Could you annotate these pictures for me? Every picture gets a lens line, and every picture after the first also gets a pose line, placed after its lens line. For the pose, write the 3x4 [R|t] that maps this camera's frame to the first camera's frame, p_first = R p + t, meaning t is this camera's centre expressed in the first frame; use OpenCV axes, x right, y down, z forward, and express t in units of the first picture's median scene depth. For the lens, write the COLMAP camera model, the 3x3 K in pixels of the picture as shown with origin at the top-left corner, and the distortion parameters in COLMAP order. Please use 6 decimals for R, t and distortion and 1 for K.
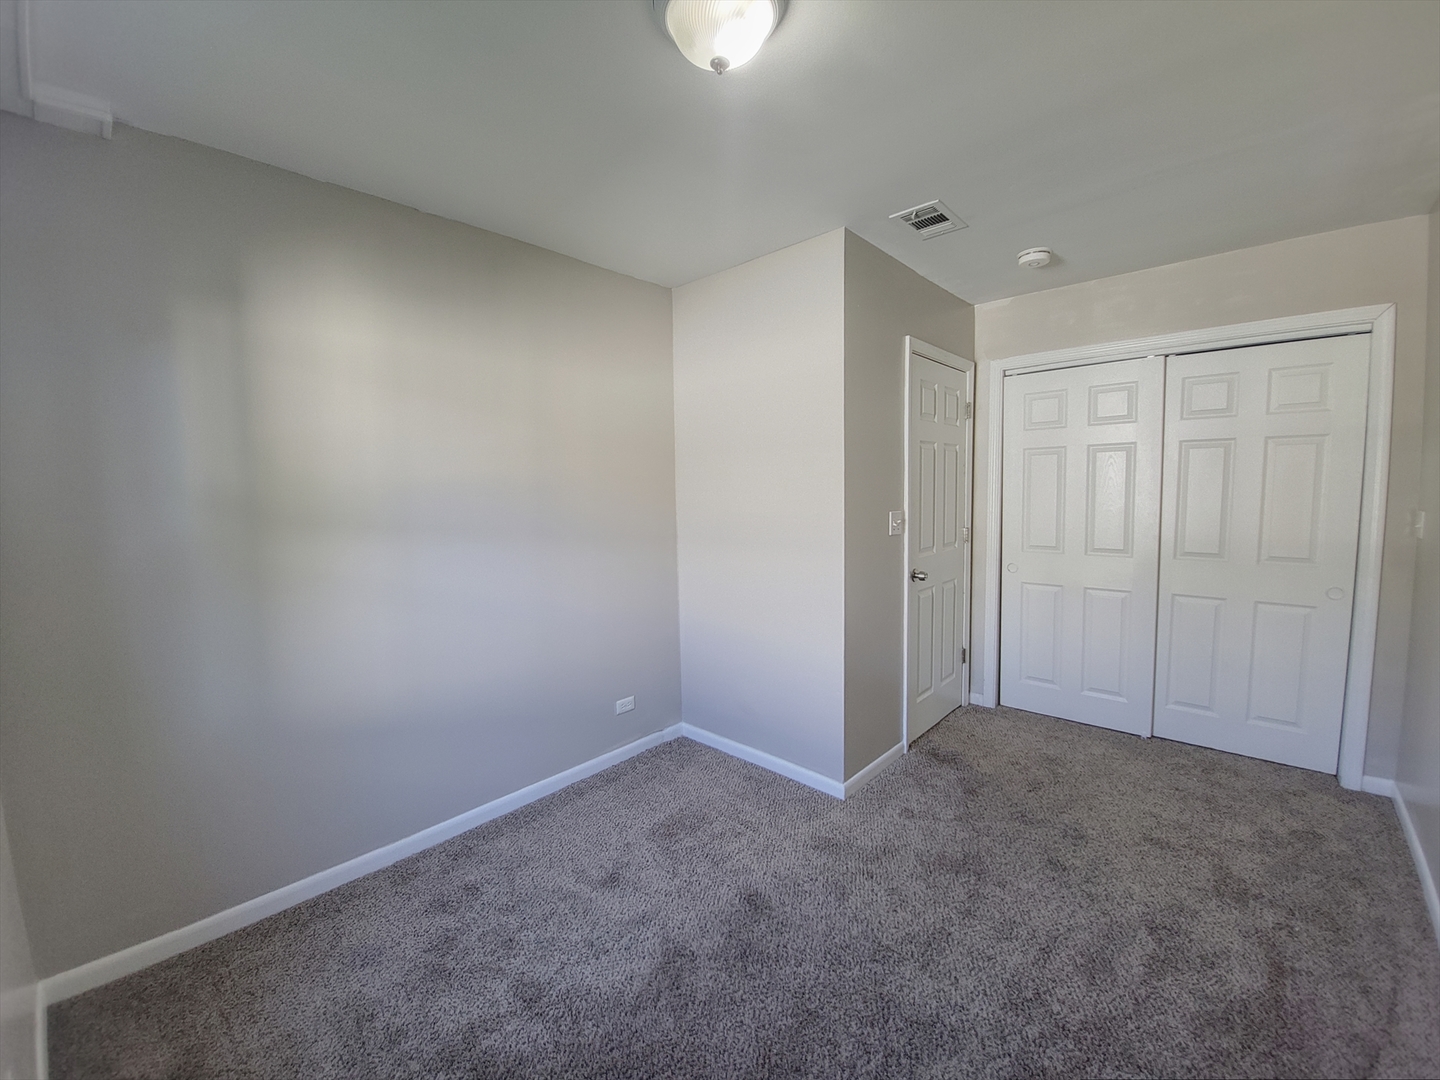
lens RADIAL K [[584.0, 0, 711.7], [0, 584.0, 535.8], [0, 0, 1]] dist [-0.015008, -0.004031]
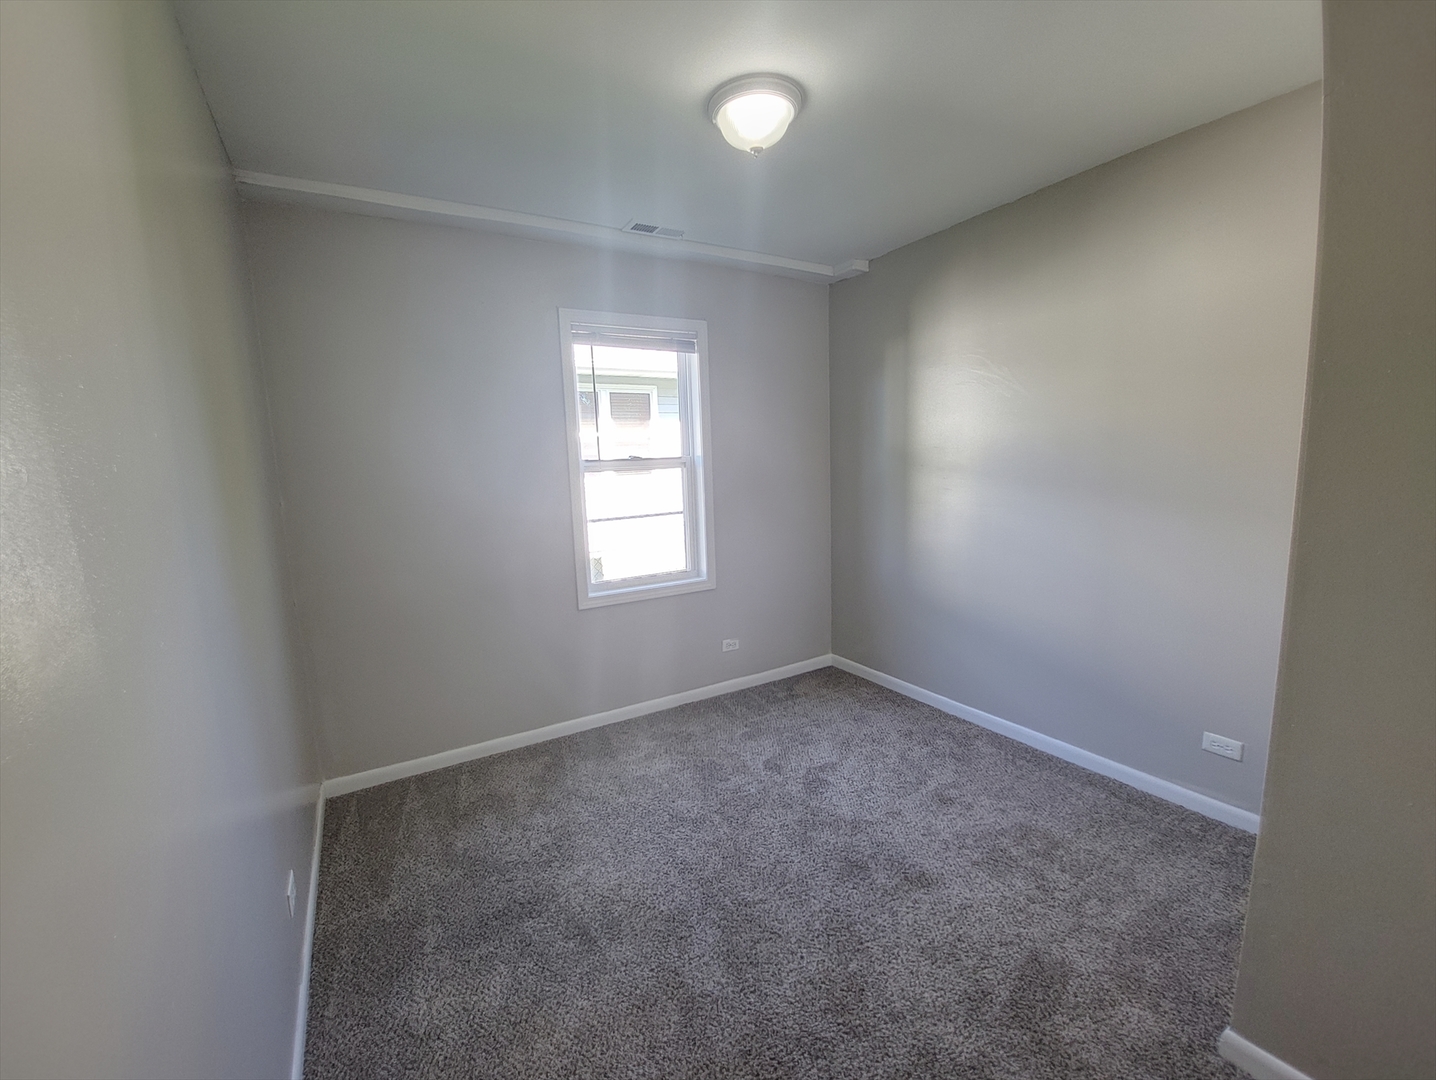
lens RADIAL K [[582.4, 0, 709.7], [0, 582.4, 535.8], [0, 0, 1]] dist [-0.015008, -0.004031]
pose [[-0.269155, 0.154950, -0.950550, 0.993078], [-0.041226, 0.984215, 0.172111, -0.085250], [0.962214, 0.085512, -0.258519, 0.866791]]
